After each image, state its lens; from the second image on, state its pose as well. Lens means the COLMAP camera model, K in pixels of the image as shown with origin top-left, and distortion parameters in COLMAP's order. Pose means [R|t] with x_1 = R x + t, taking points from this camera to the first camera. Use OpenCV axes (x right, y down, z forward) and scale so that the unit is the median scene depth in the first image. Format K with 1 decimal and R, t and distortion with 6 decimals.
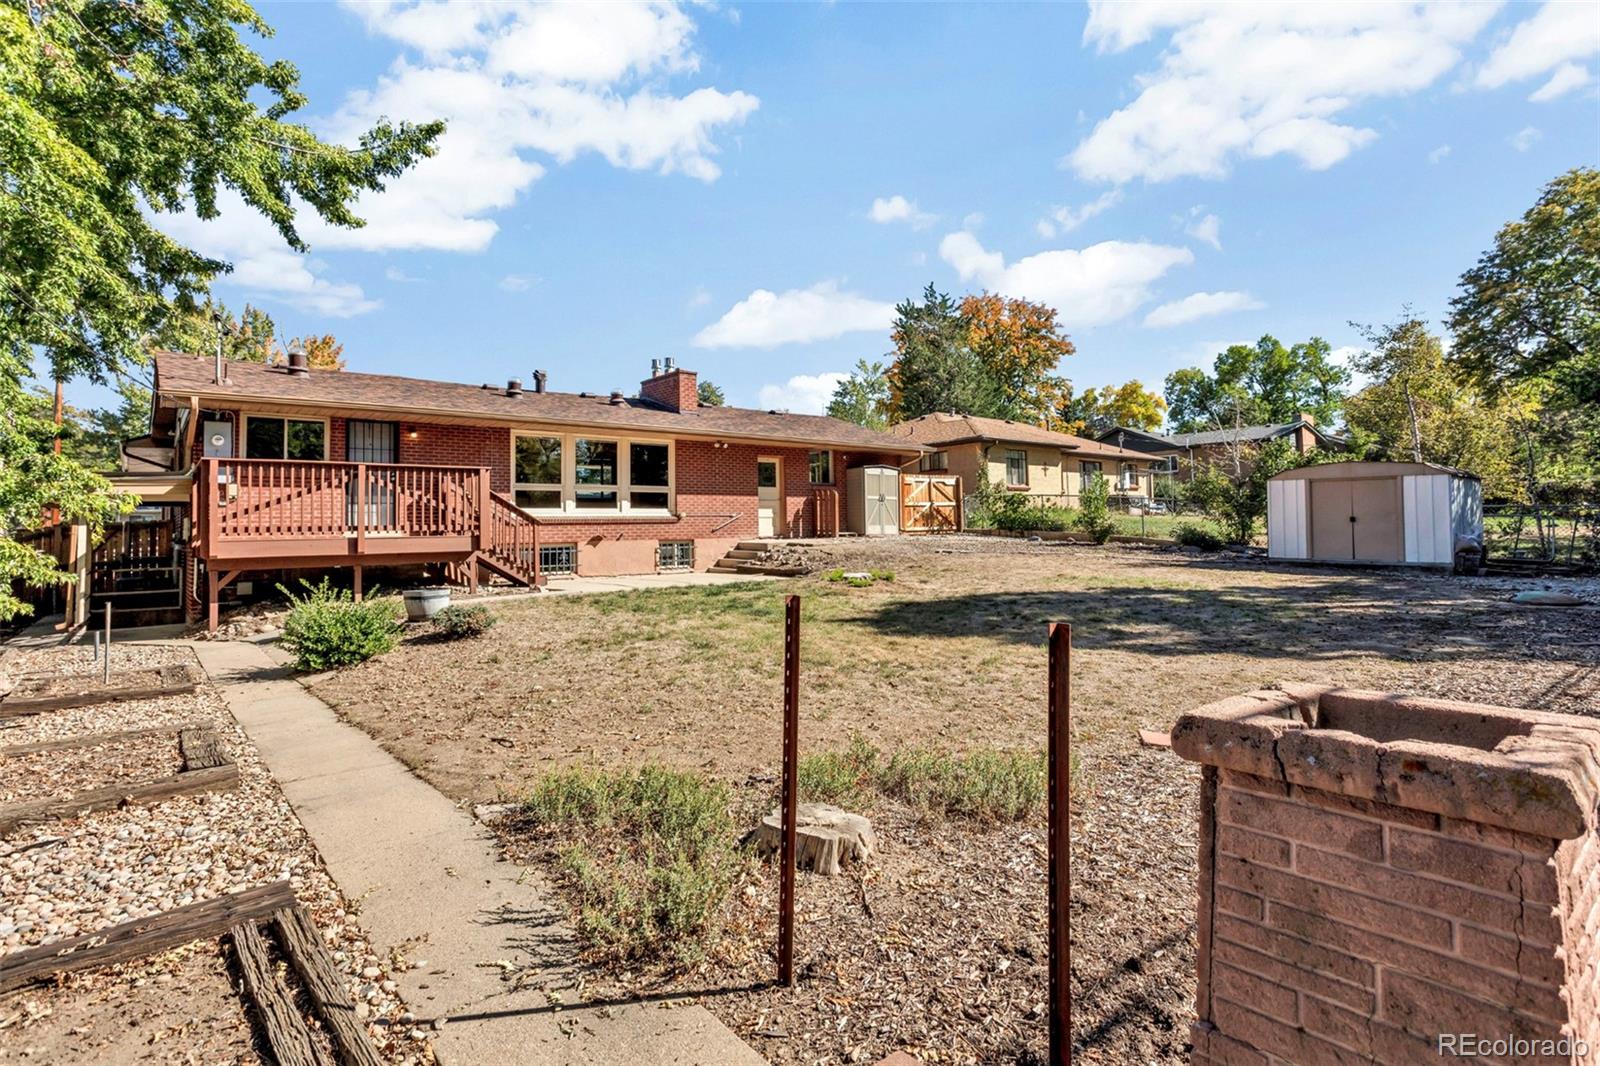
lens RADIAL K [[837.3, 0, 800.0], [0, 837.3, 510.9], [0, 0, 1]] dist [0.000534, 0.000073]
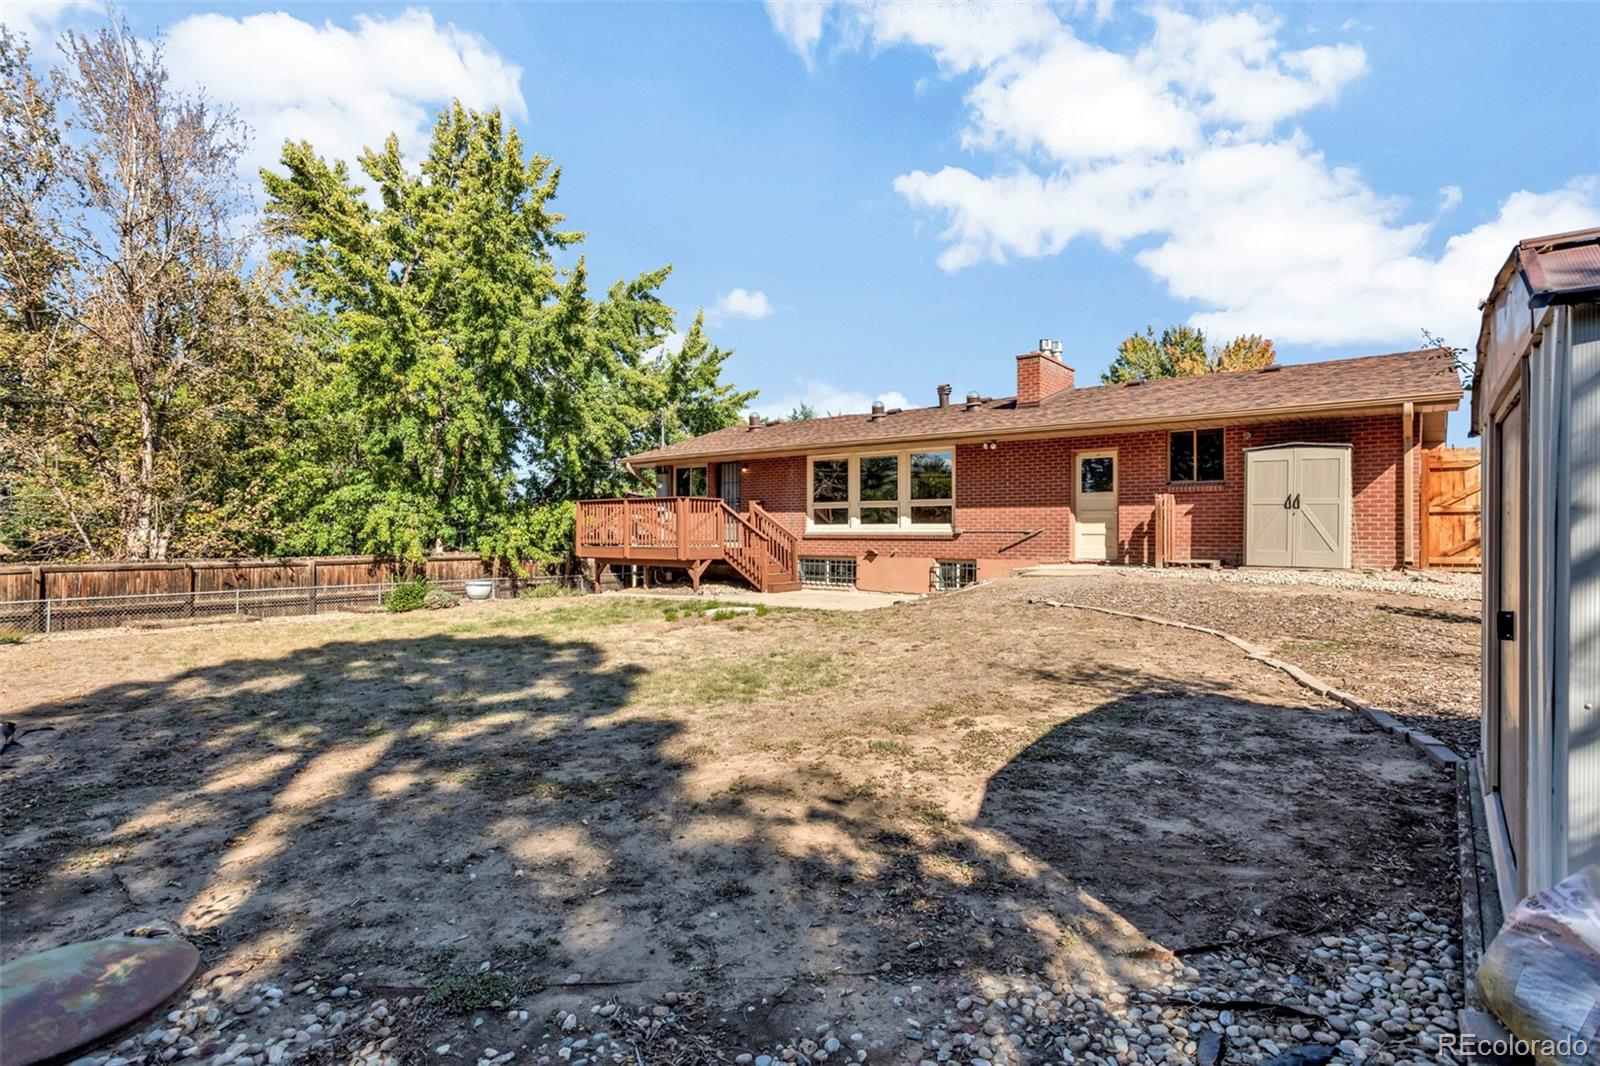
lens RADIAL K [[814.0, 0, 800.0], [0, 814.0, 533.0], [0, 0, 1]] dist [-0.000465, -0.000037]
pose [[0.199312, 0.003241, -0.979931, 0.668808], [0.004833, 0.999979, 0.004290, 0.002634], [0.979924, -0.005592, 0.199292, 0.682648]]
